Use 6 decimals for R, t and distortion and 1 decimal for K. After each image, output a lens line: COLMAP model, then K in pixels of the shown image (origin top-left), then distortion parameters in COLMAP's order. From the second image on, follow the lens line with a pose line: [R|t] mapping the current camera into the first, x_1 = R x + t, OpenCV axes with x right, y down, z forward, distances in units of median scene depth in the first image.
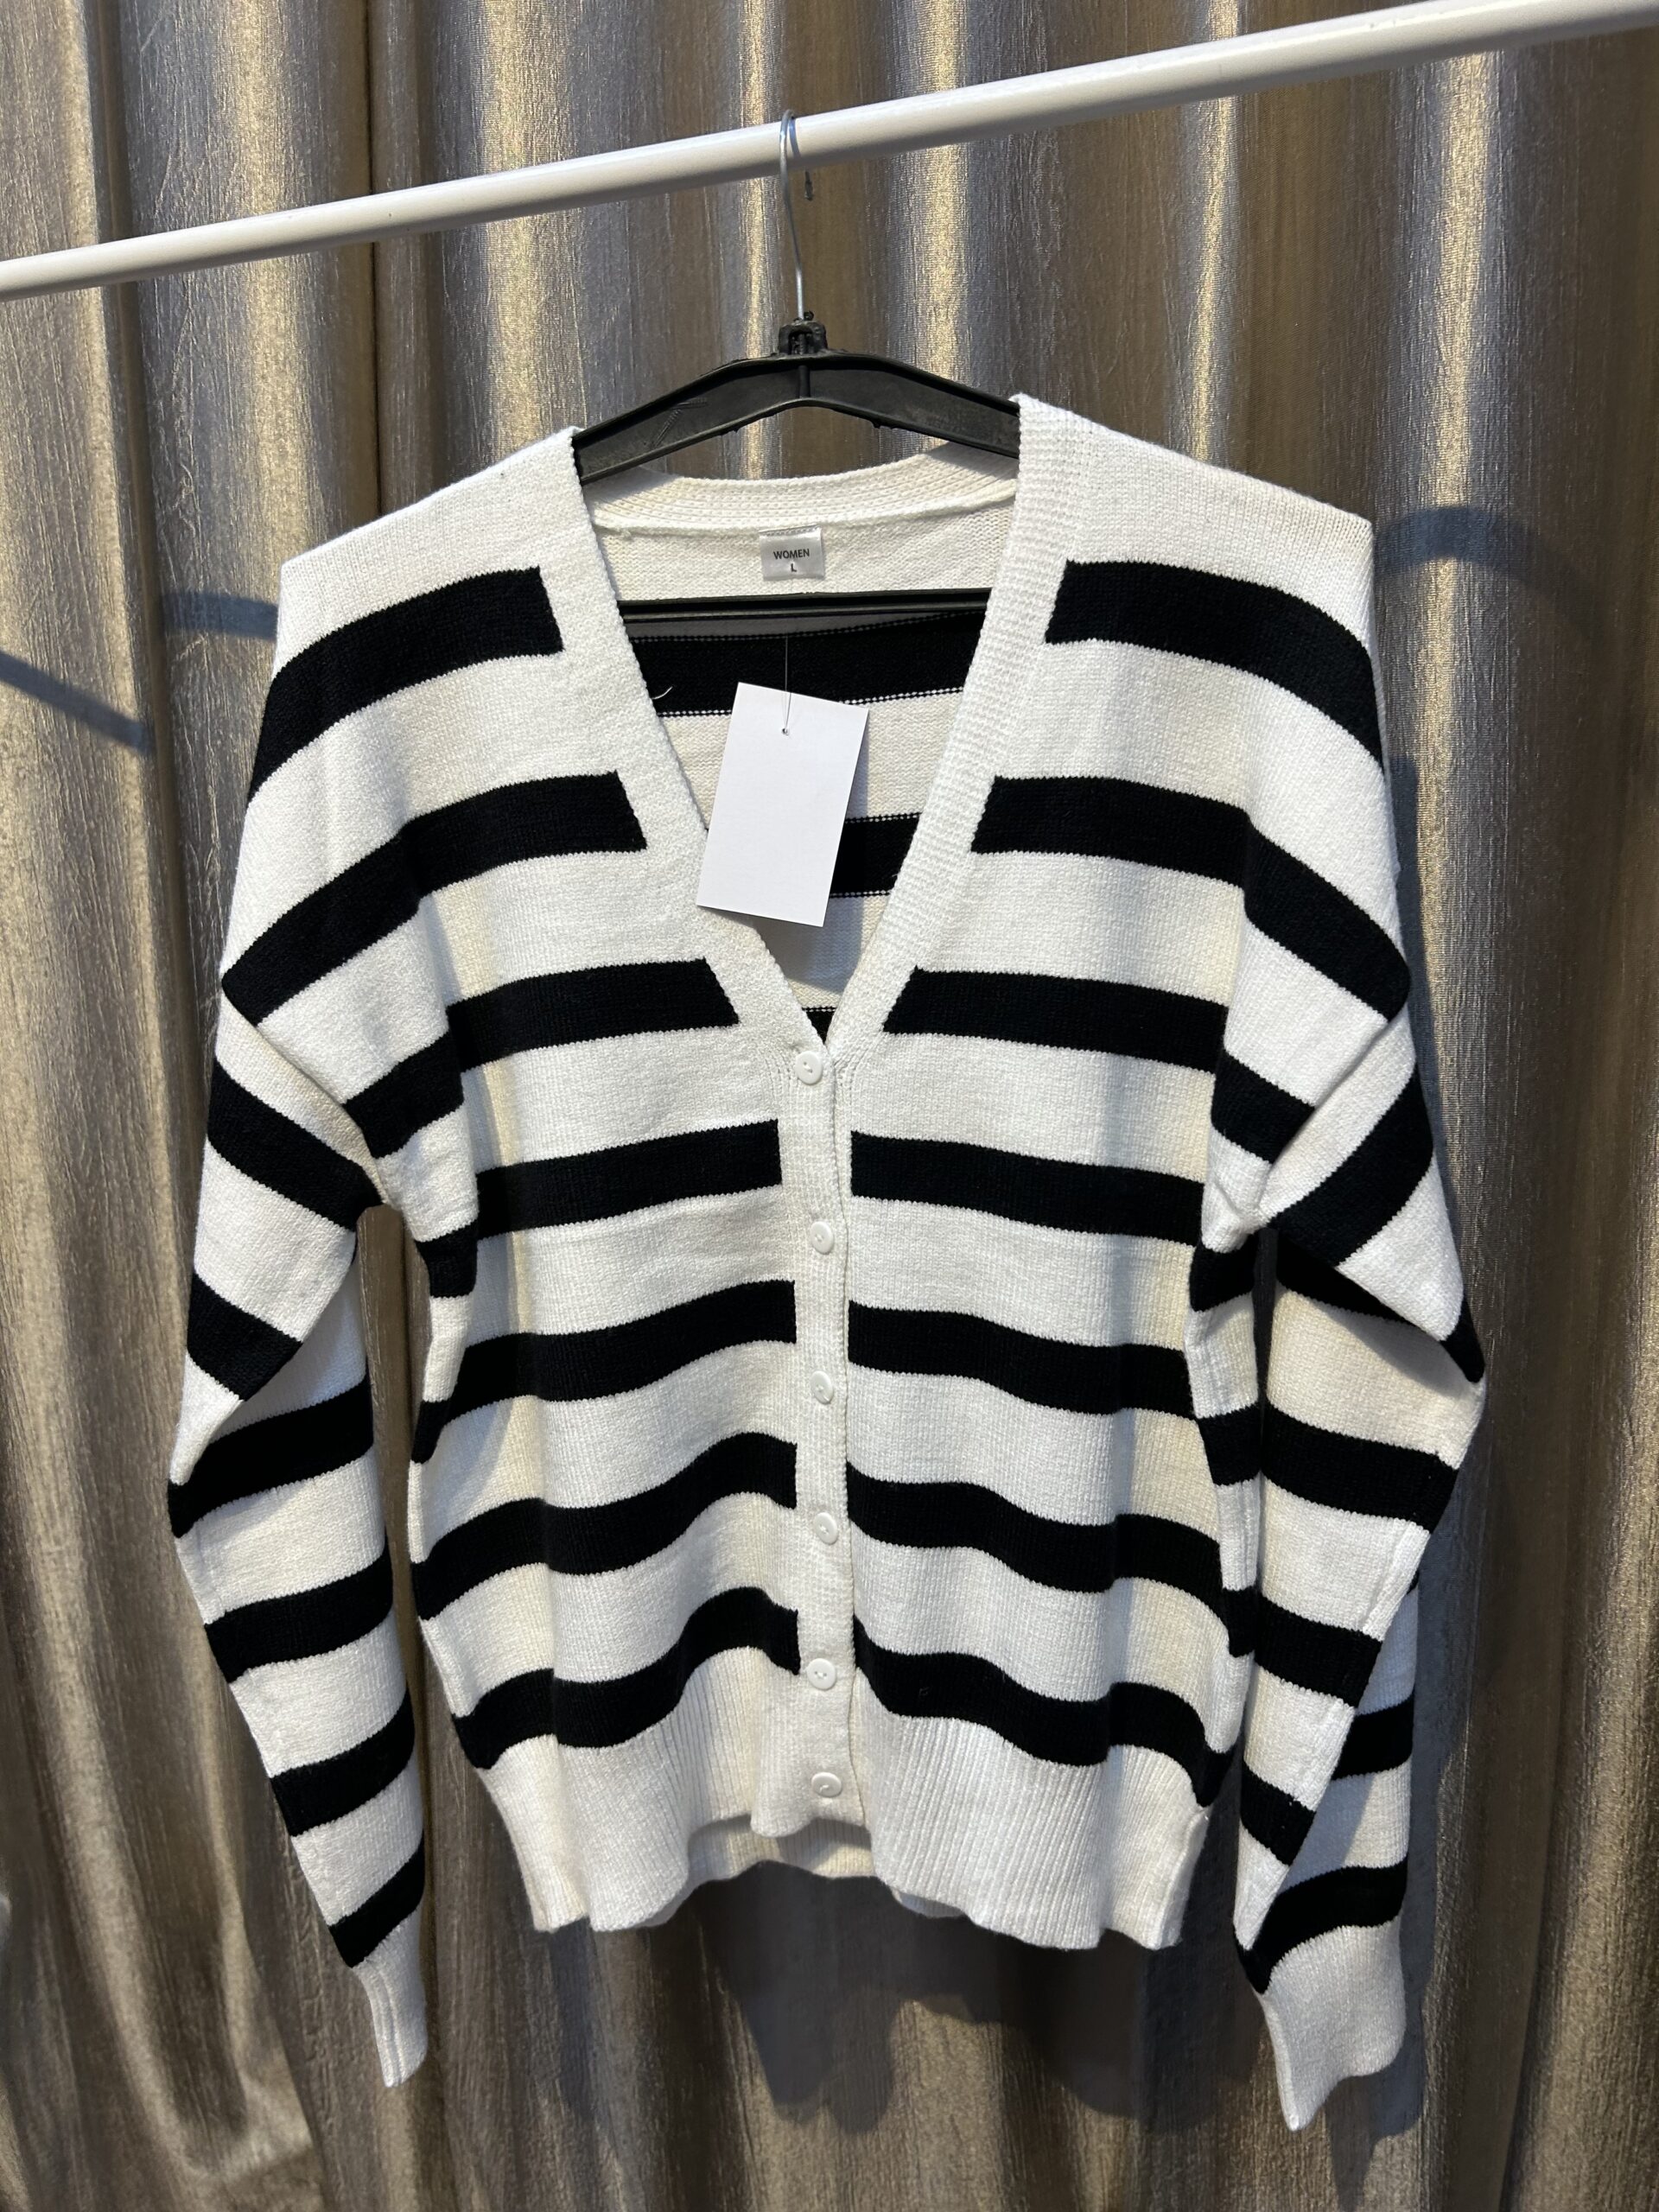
lens RADIAL K [[1654.6, 0, 840.1], [0, 1654.6, 1113.0], [0, 0, 1]] dist [0.054277, -0.073351]
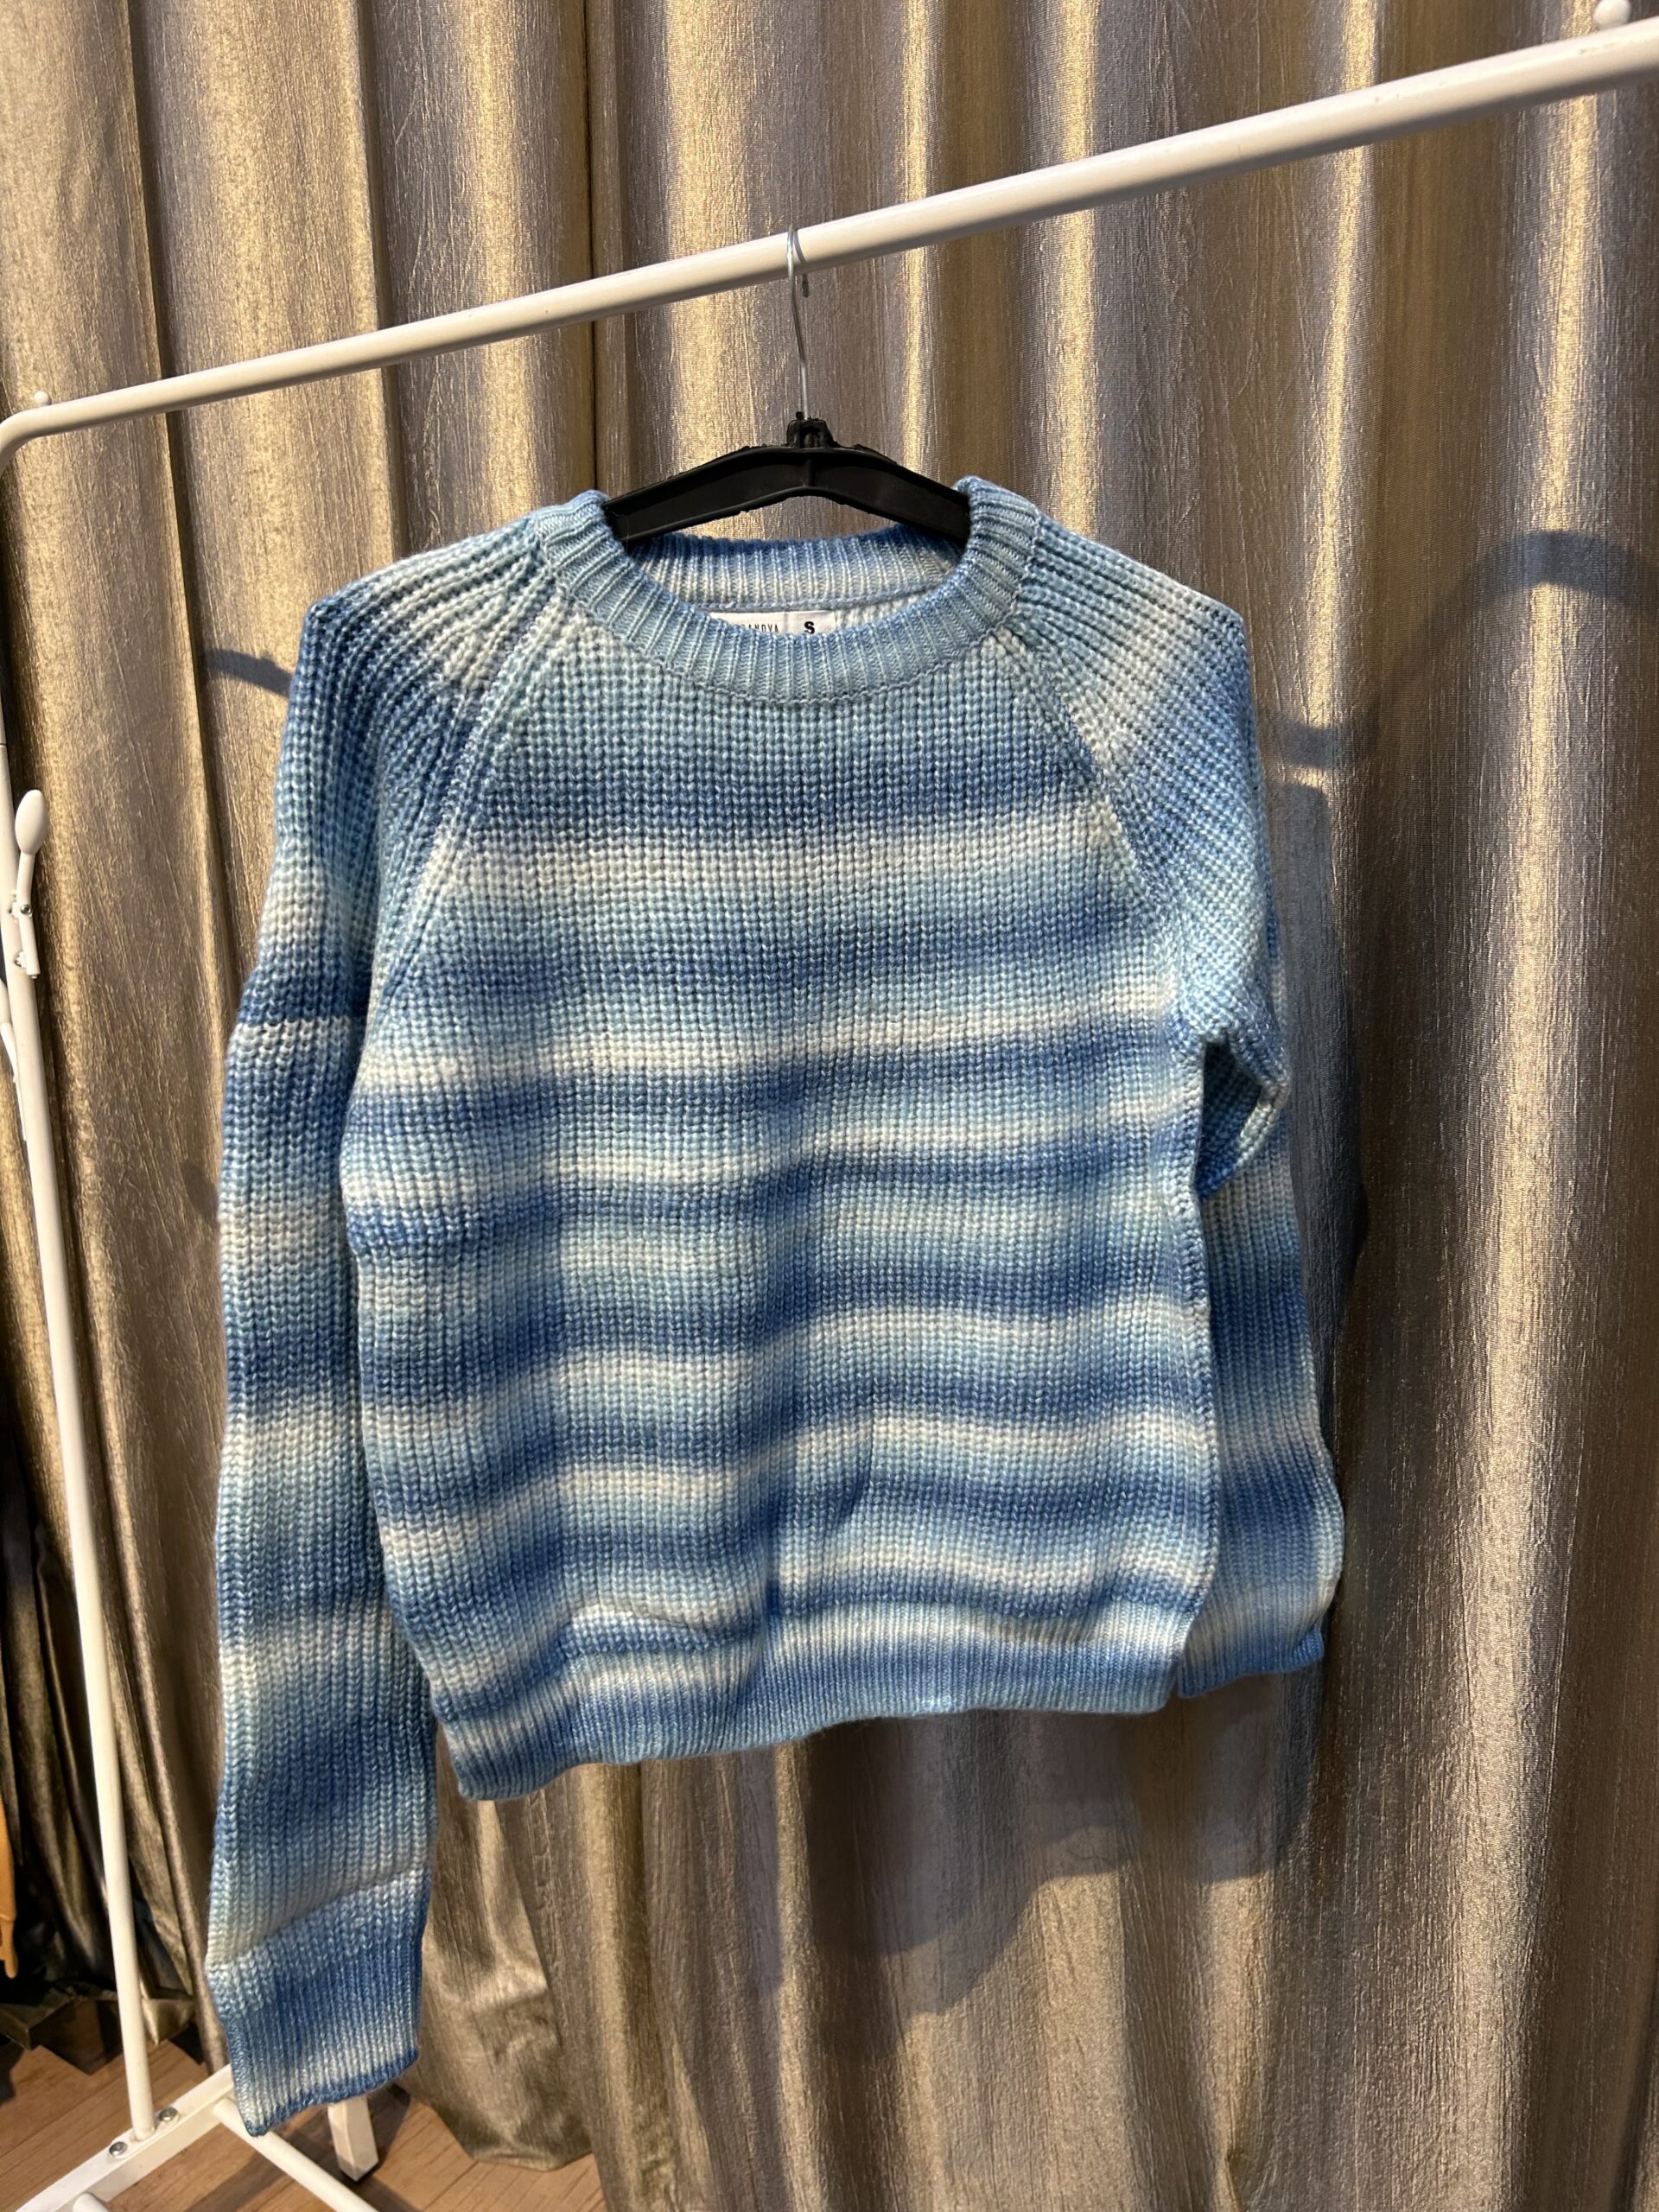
lens RADIAL K [[1652.8, 0, 814.9], [0, 1652.8, 1102.3], [0, 0, 1]] dist [0.011639, -0.010837]
pose [[0.977018, 0.027359, -0.211395, 0.095858], [-0.020739, 0.999224, 0.033471, -0.025402], [0.212147, -0.028318, 0.976827, -0.047873]]
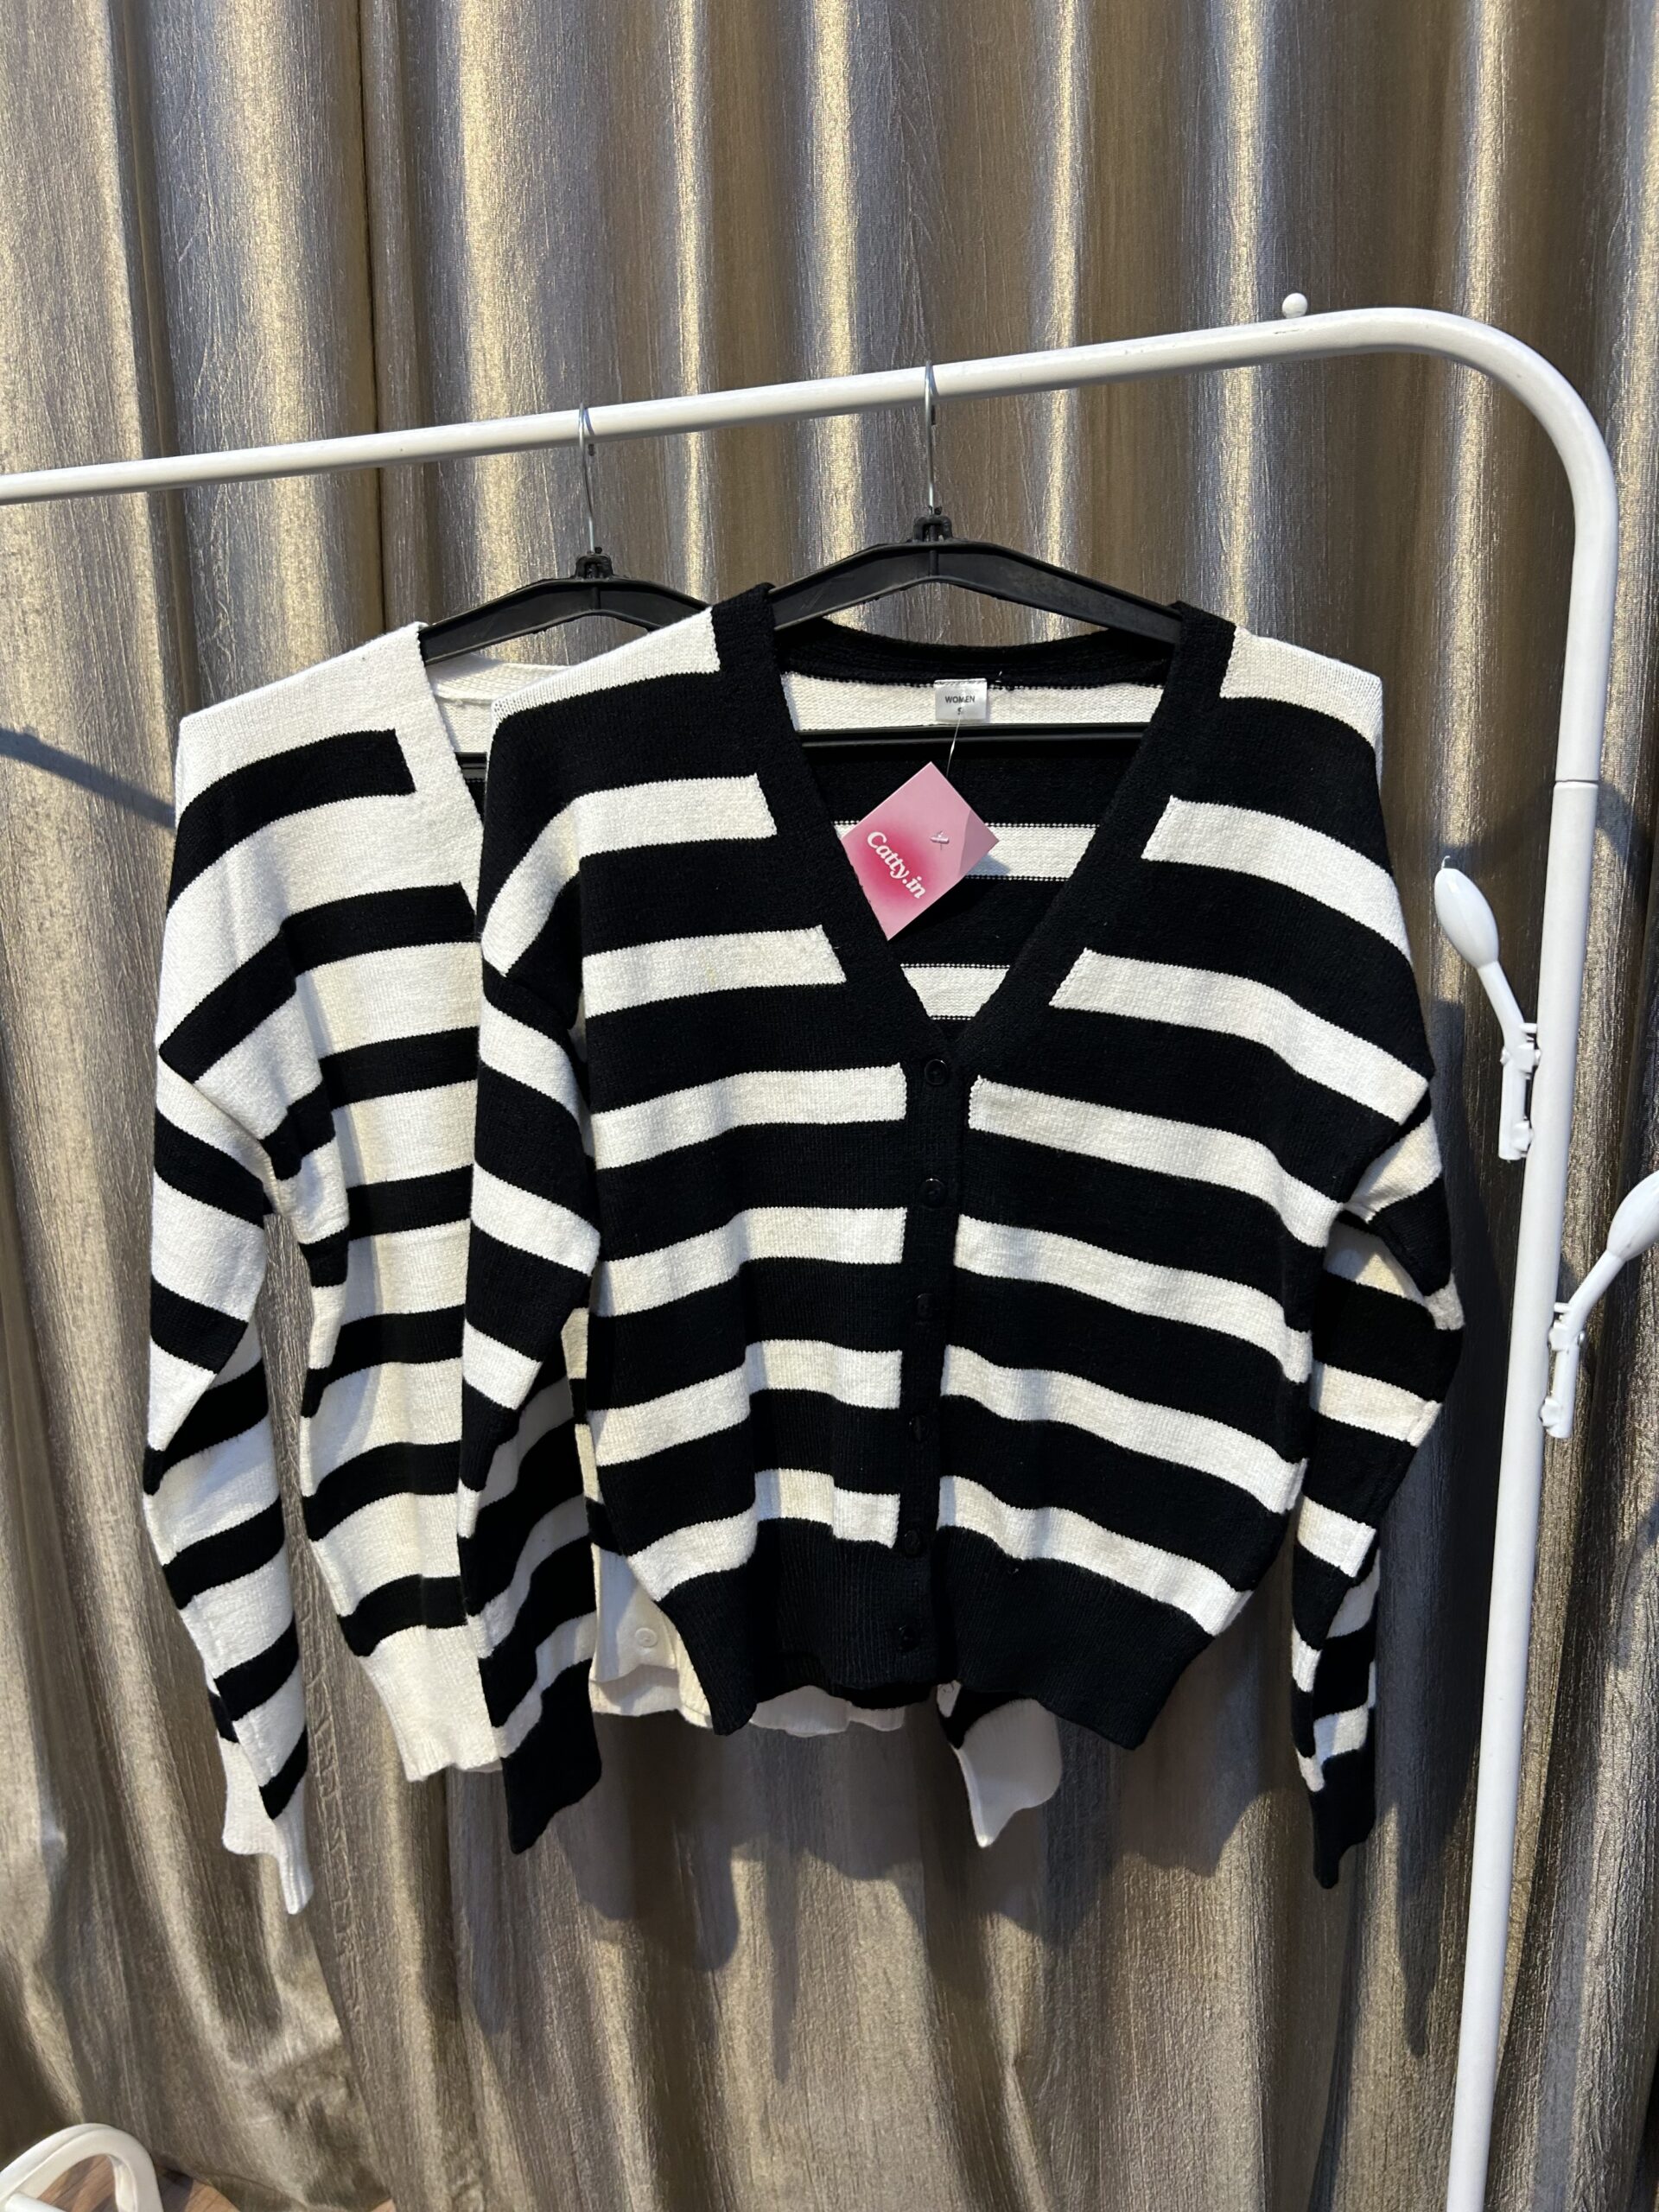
lens RADIAL K [[1653.5, 0, 825.2], [0, 1653.5, 1106.3], [0, 0, 1]] dist [0.010624, -0.008287]
pose [[0.999840, -0.016513, 0.006862, 0.022889], [0.016534, 0.999859, -0.002976, -0.013931], [-0.006812, 0.003089, 0.999972, -0.165225]]
